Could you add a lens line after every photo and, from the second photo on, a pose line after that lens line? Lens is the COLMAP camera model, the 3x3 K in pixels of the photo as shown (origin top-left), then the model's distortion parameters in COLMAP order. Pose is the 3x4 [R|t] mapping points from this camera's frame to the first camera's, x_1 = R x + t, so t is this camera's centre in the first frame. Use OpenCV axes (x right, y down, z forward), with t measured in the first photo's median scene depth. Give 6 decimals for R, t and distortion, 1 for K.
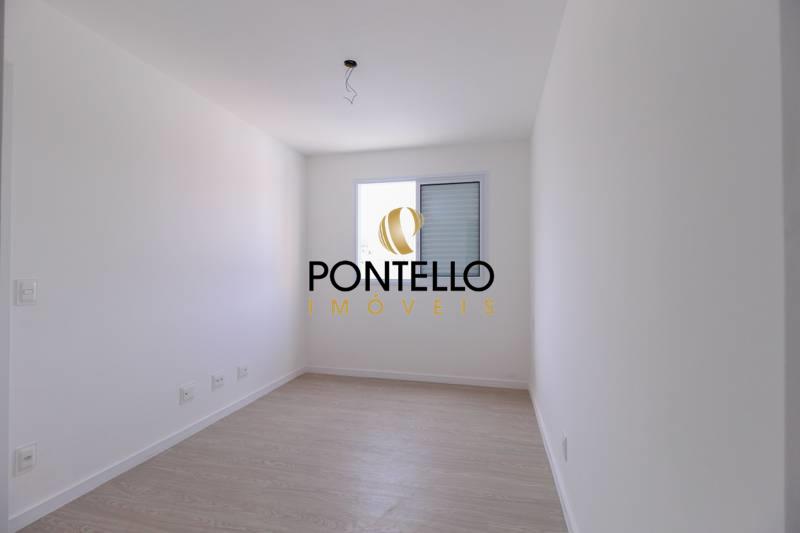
lens RADIAL K [[333.7, 0, 397.0], [0, 333.7, 266.3], [0, 0, 1]] dist [-0.000673, -0.000318]
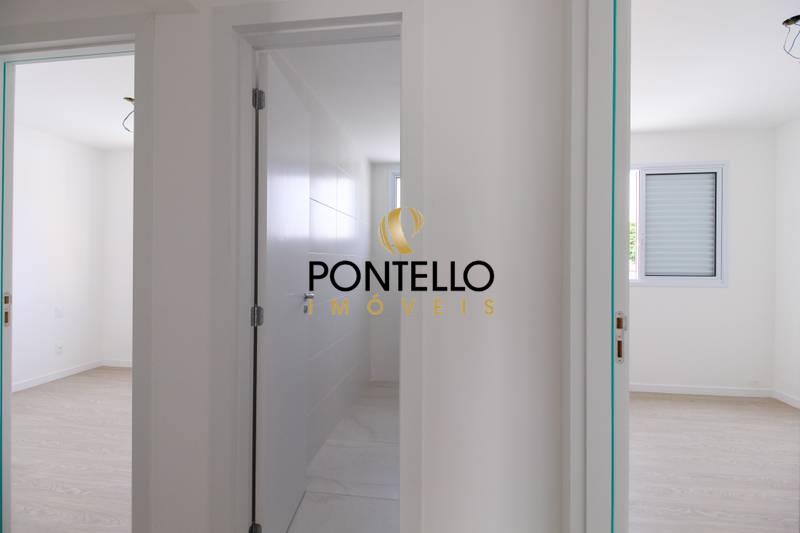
lens RADIAL K [[341.6, 0, 395.6], [0, 341.6, 264.2], [0, 0, 1]] dist [0.004551, 0.000335]
pose [[0.992162, 0.006703, 0.124781, -0.759142], [-0.007508, 0.999954, 0.005987, -0.001091], [-0.124736, -0.006877, 0.992166, 0.177389]]
